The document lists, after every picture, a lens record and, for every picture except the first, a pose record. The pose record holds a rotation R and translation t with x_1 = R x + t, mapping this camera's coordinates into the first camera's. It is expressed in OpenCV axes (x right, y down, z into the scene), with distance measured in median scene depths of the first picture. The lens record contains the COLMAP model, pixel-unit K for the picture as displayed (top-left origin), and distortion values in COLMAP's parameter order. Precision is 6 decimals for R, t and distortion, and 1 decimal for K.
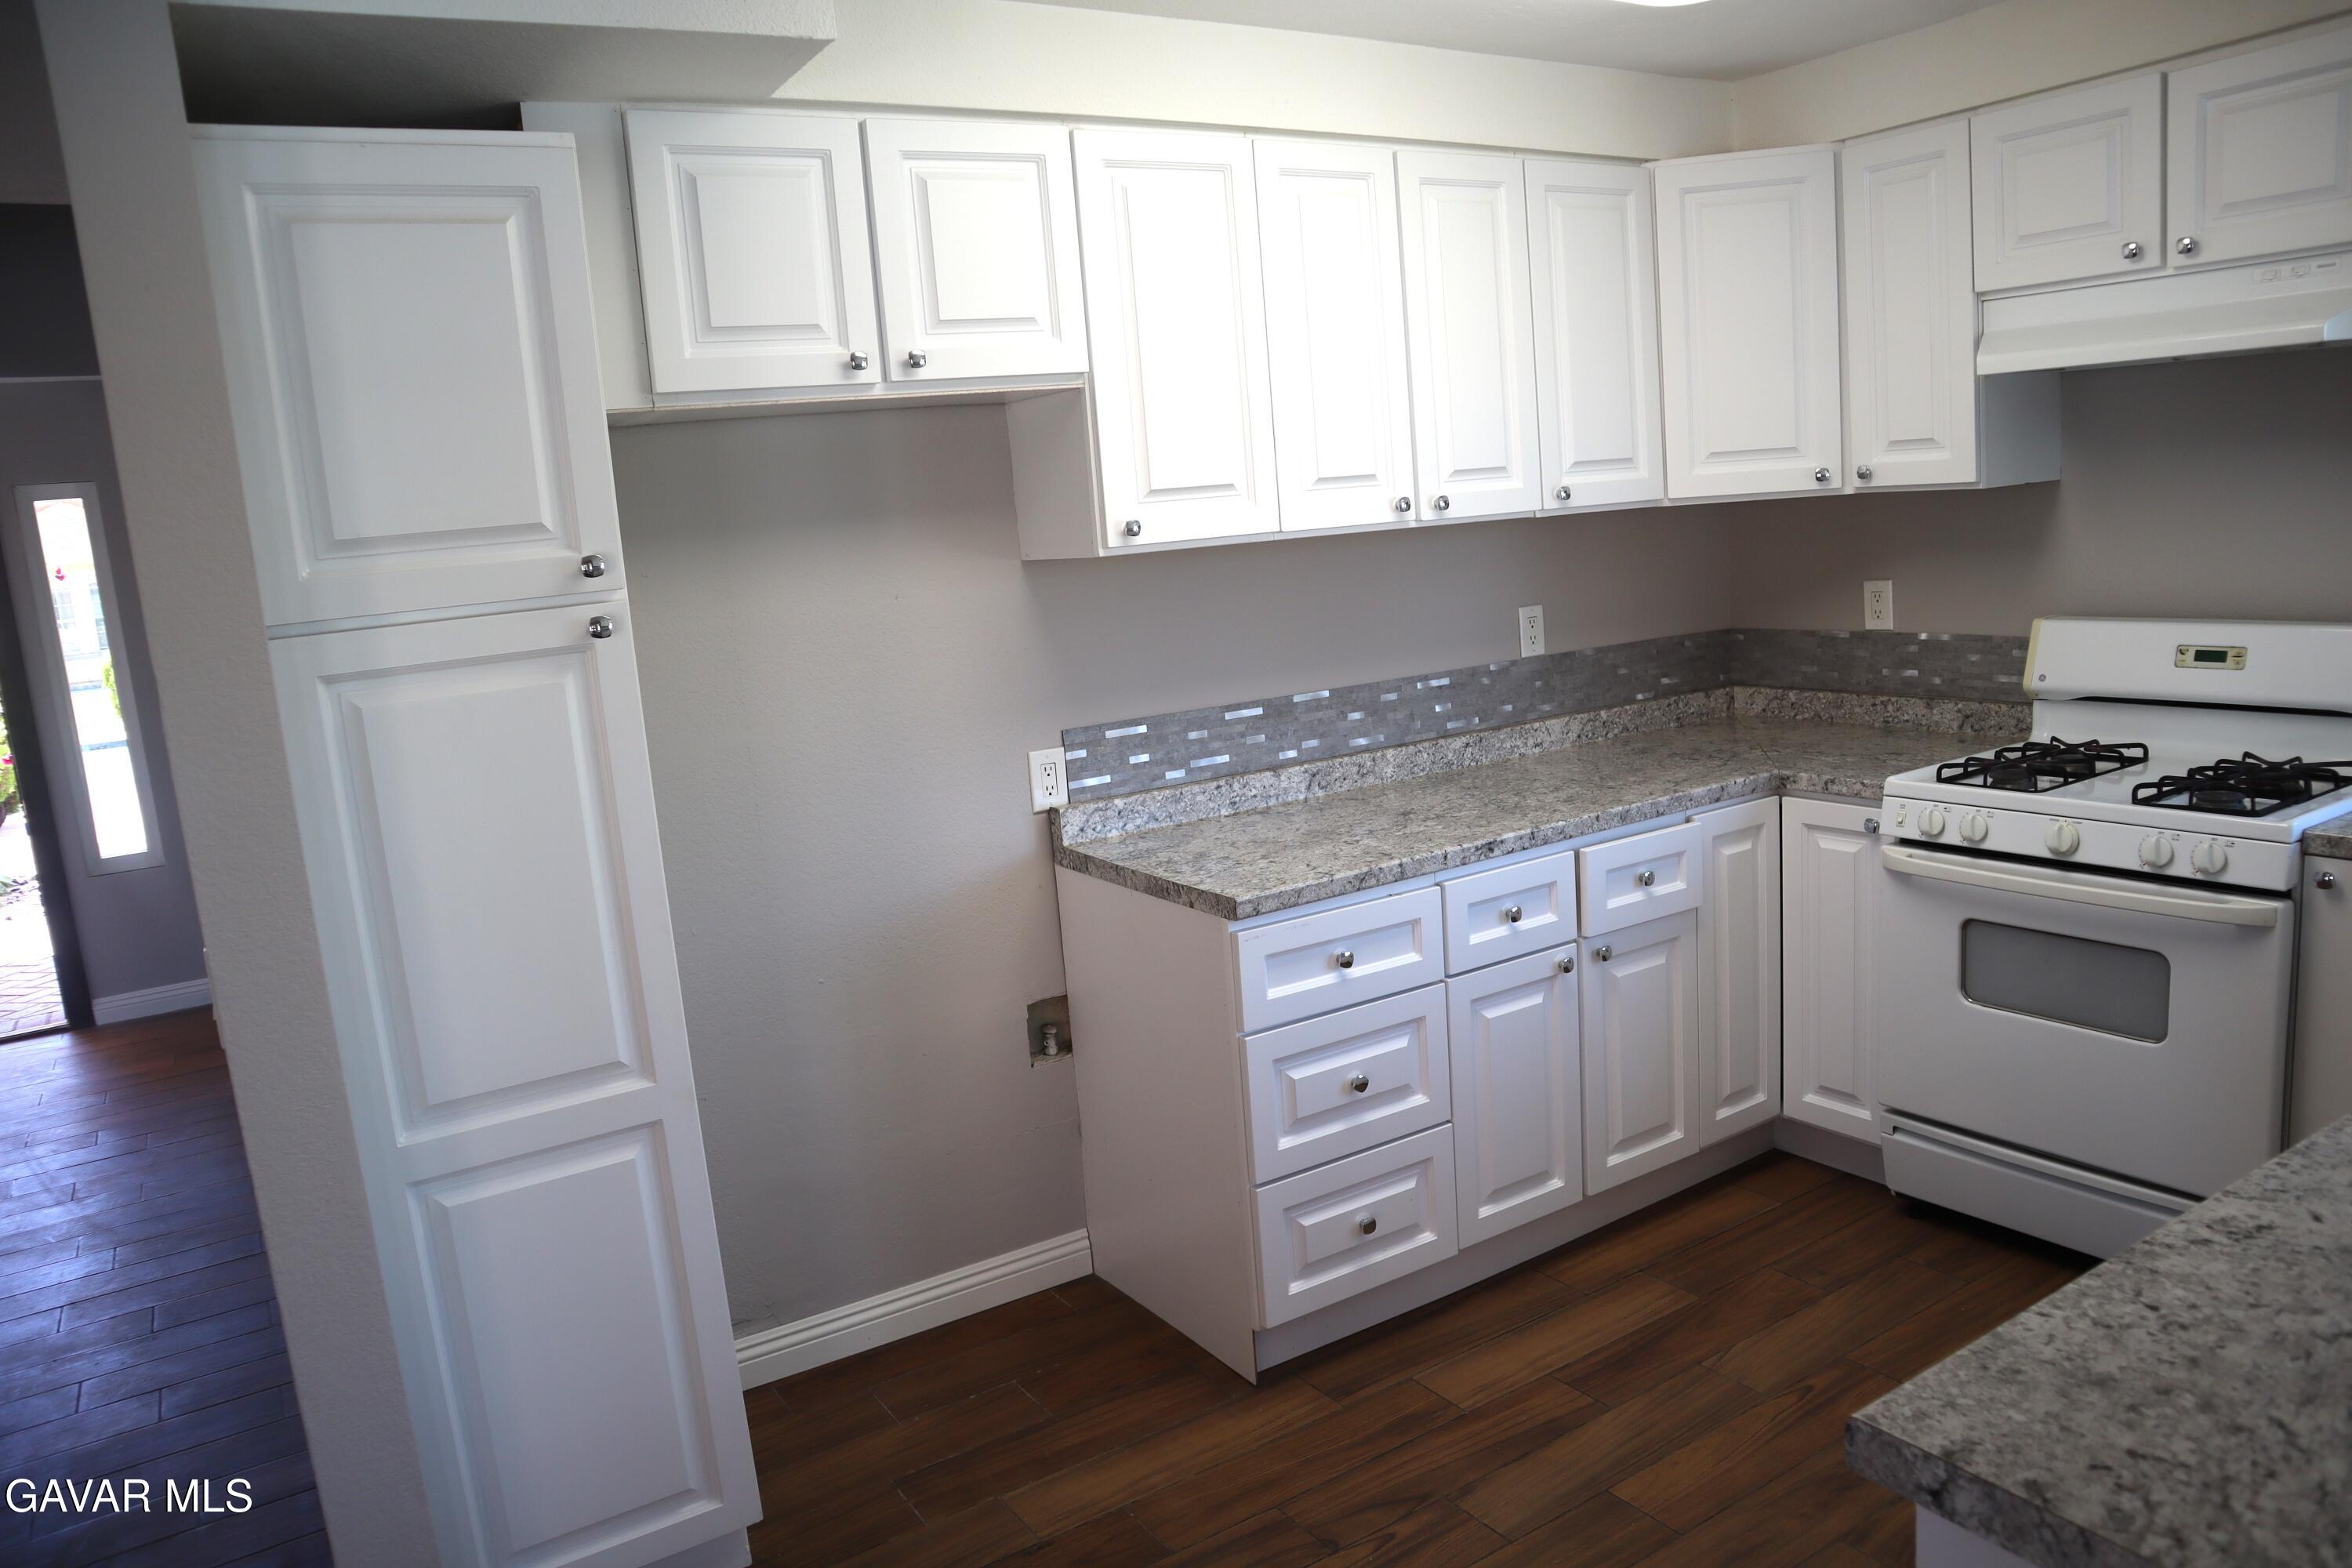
lens RADIAL K [[1609.4, 0, 1176.0], [0, 1609.4, 784.0], [0, 0, 1]] dist [-0.153541, 0.095485]
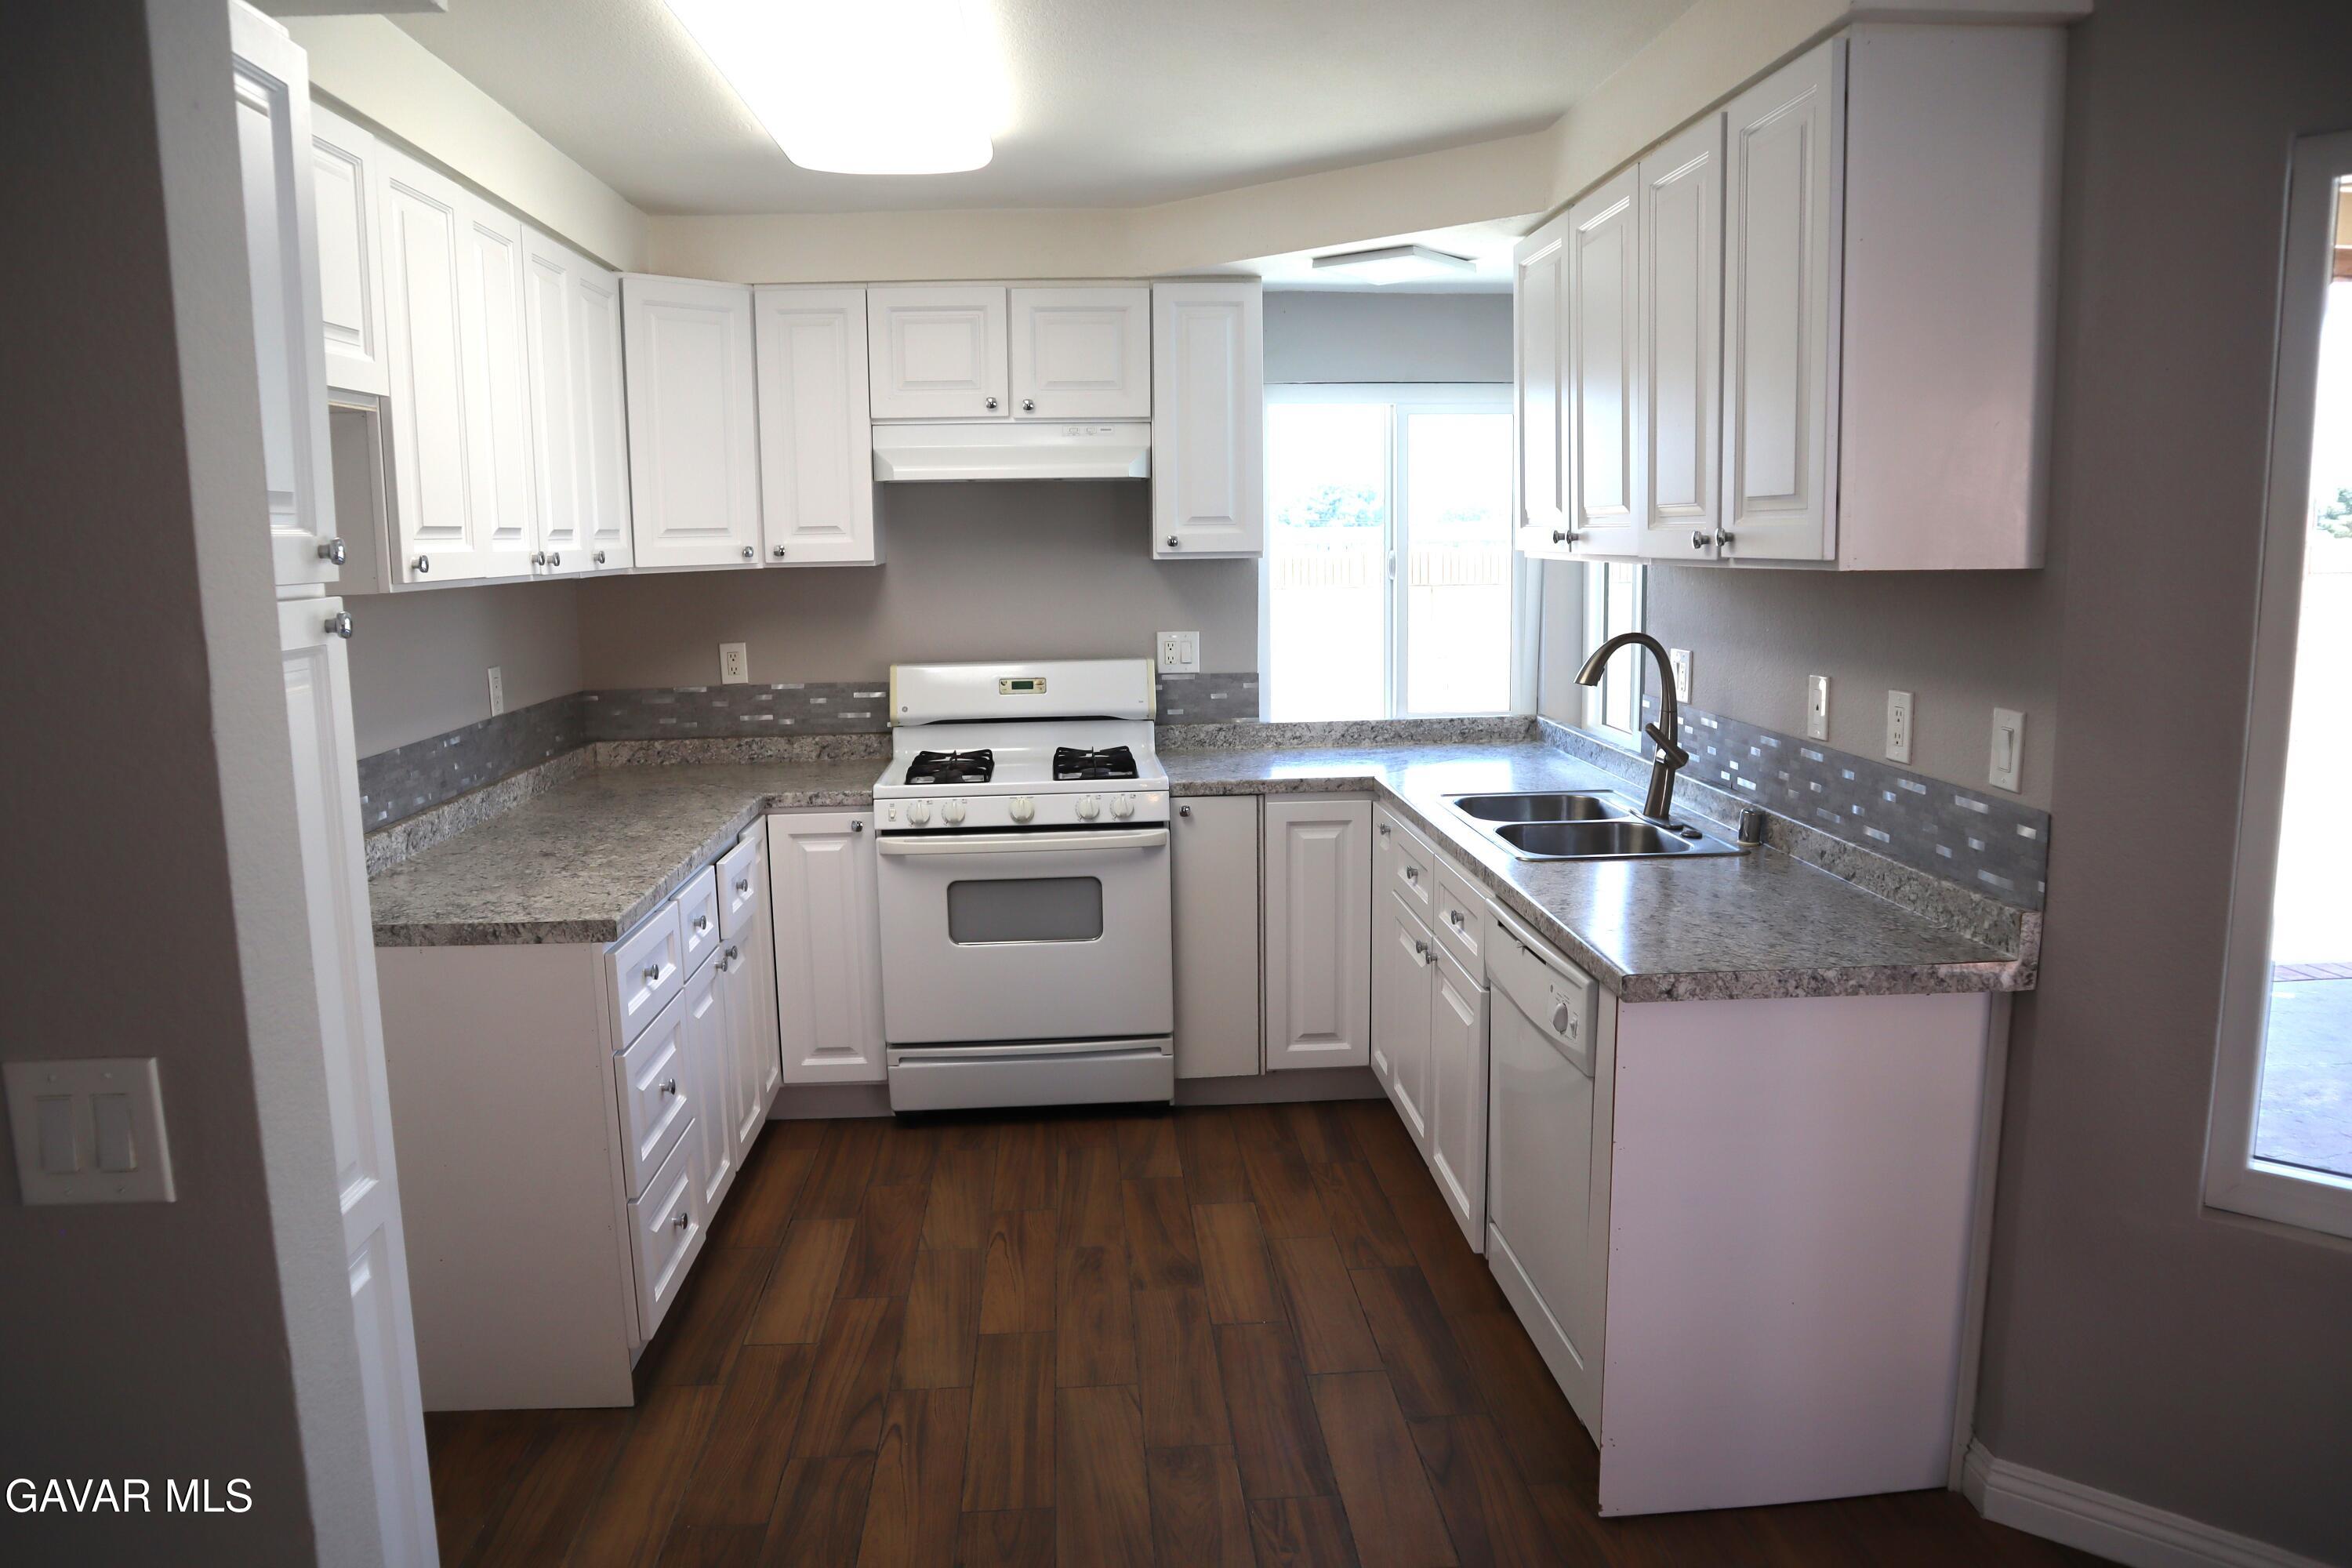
lens RADIAL K [[1609.4, 0, 1176.0], [0, 1609.4, 784.0], [0, 0, 1]] dist [-0.153541, 0.095485]
pose [[0.470062, -0.061618, 0.880480, -0.563908], [0.128884, 0.991659, 0.000591, 0.025126], [-0.873172, 0.113202, 0.474083, 0.154657]]
